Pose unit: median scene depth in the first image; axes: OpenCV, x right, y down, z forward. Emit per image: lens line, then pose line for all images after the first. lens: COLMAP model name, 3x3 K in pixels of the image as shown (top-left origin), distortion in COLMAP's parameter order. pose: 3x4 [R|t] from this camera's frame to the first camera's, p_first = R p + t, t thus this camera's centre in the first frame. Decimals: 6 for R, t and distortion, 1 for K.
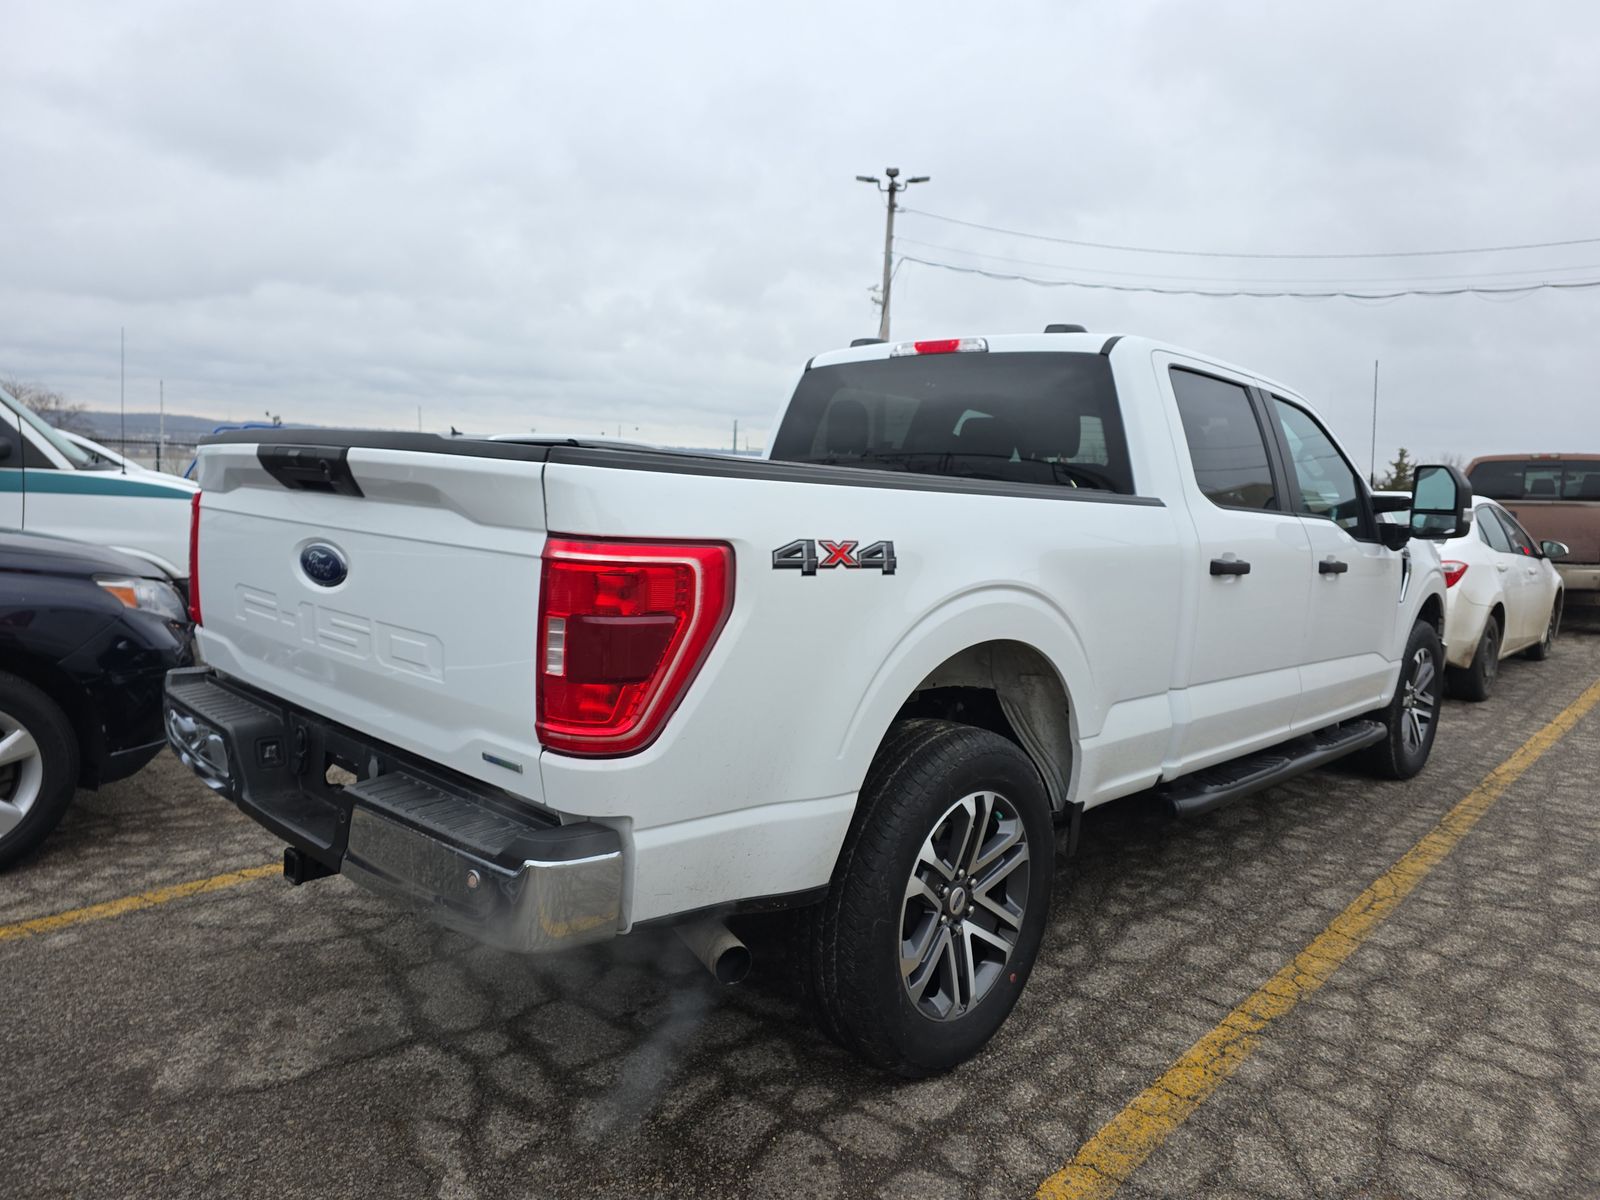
lens RADIAL K [[1076.3, 0, 800.0], [0, 1076.3, 600.0], [0, 0, 1]] dist [0.053206, -0.048312]
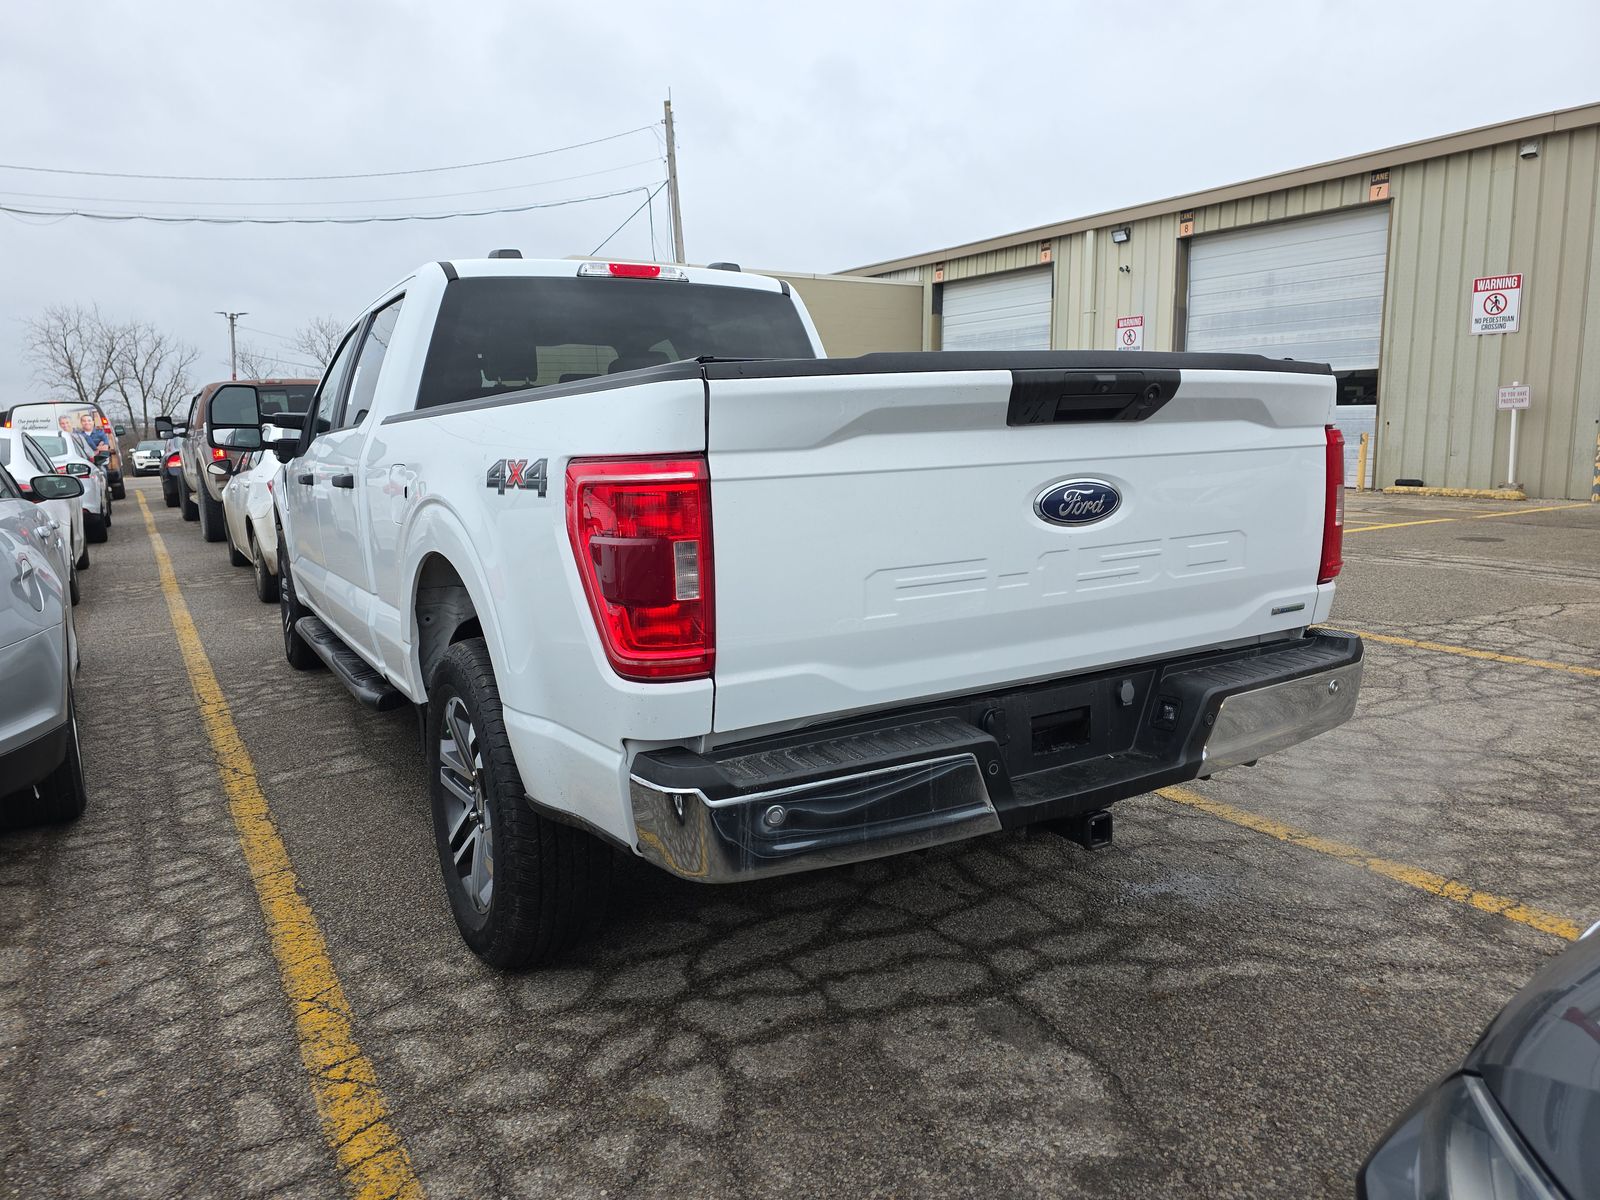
lens RADIAL K [[1063.2, 0, 800.3], [0, 1063.2, 595.0], [0, 0, 1]] dist [0.070168, -0.068573]
pose [[0.272277, -0.206200, 0.939865, -0.865420], [0.147788, 0.974141, 0.170906, -0.092073], [-0.950802, 0.092367, 0.295710, 0.610230]]
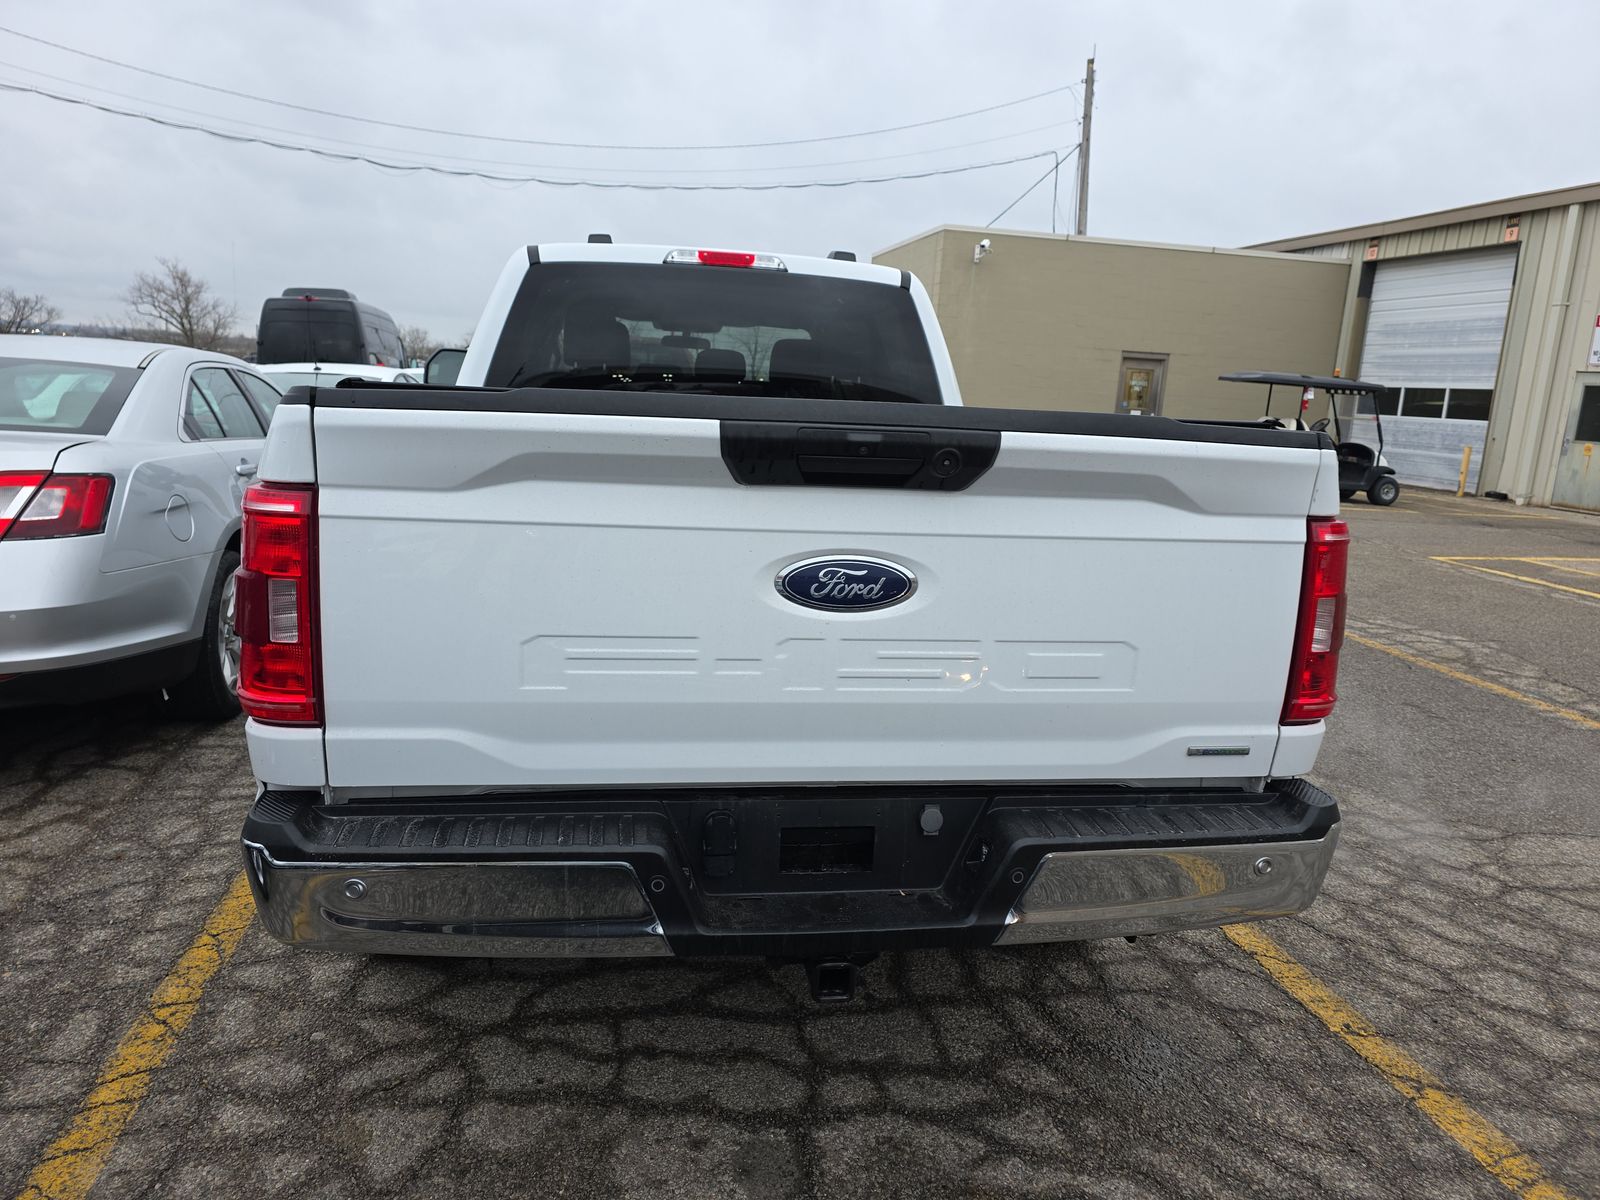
lens RADIAL K [[1076.3, 0, 800.0], [0, 1076.3, 600.0], [0, 0, 1]] dist [0.053206, -0.048312]
pose [[0.606529, -0.170428, 0.776581, -0.656735], [0.069659, 0.984390, 0.161628, -0.090987], [-0.792004, -0.043936, 0.608933, 0.364750]]
